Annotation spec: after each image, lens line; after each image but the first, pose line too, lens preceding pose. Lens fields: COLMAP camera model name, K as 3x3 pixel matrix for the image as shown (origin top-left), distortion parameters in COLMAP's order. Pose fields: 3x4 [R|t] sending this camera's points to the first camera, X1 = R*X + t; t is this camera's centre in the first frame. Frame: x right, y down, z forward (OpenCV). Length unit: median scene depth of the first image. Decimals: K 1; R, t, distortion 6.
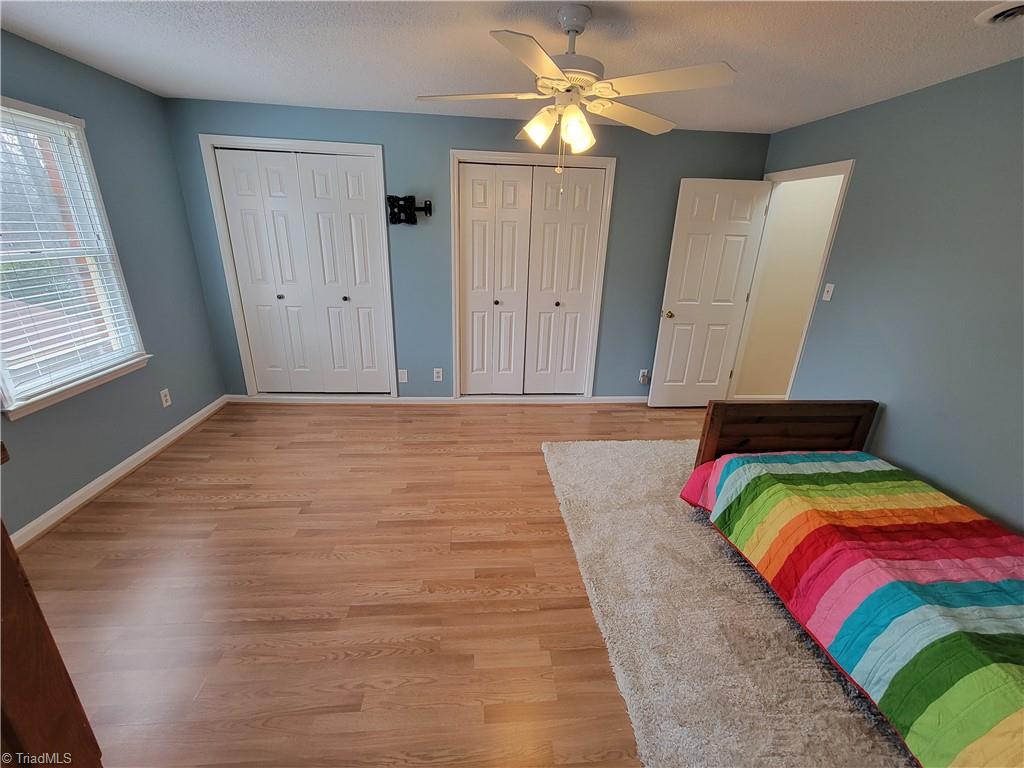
lens RADIAL K [[419.8, 0, 511.9], [0, 419.8, 377.6], [0, 0, 1]] dist [-0.005216, 0.000836]
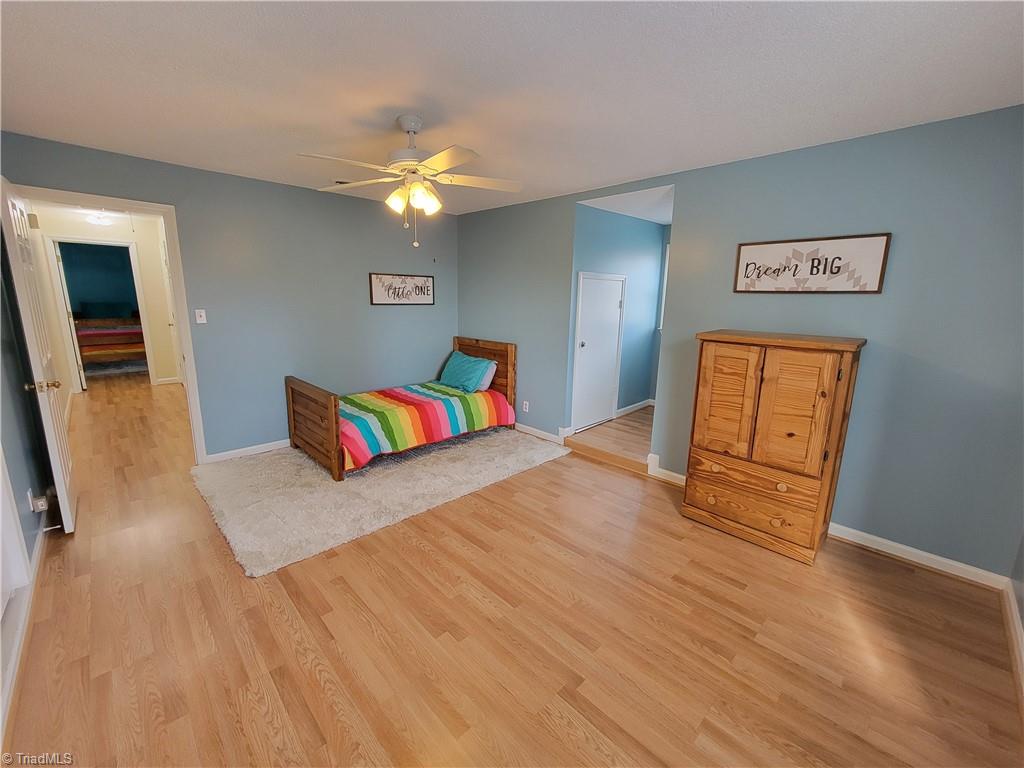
lens RADIAL K [[419.8, 0, 511.9], [0, 419.8, 377.6], [0, 0, 1]] dist [-0.005216, 0.000836]
pose [[-0.636404, -0.196700, 0.745855, -0.844962], [0.215451, 0.883126, 0.416737, -0.418666], [-0.740656, 0.425908, -0.519645, 1.228955]]
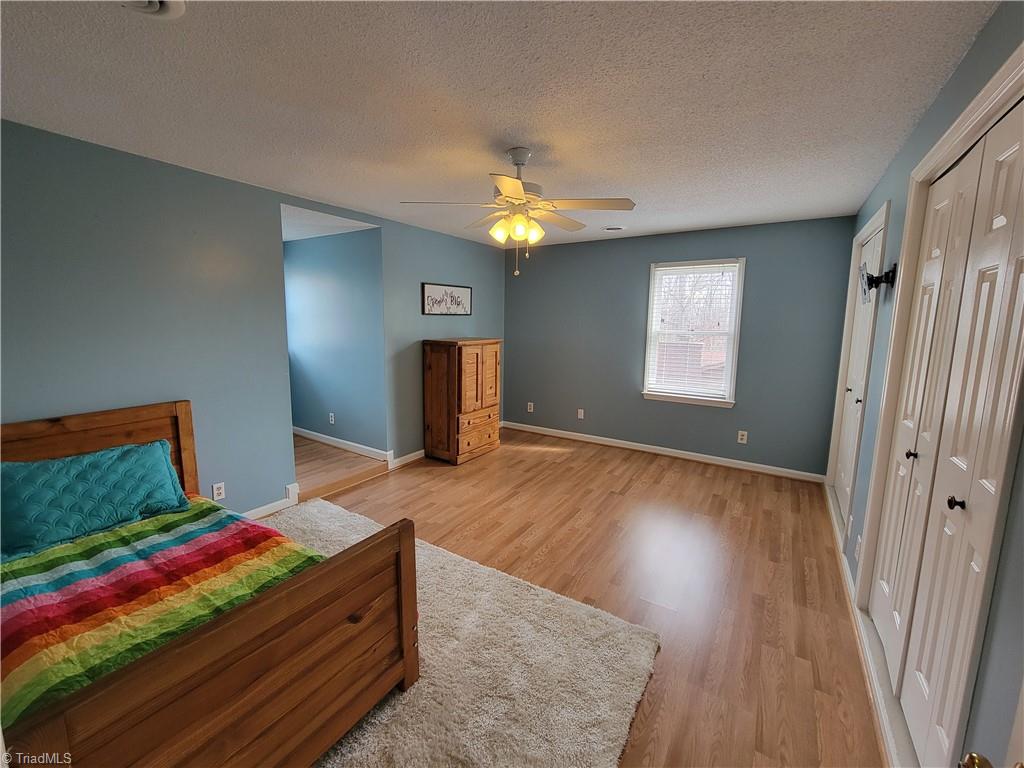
lens RADIAL K [[419.8, 0, 511.9], [0, 419.8, 377.6], [0, 0, 1]] dist [-0.005216, 0.000836]
pose [[-0.608205, 0.066539, -0.790986, 0.892289], [-0.295100, 0.906106, 0.303131, -0.406794], [0.736887, 0.417786, -0.531463, 1.370576]]
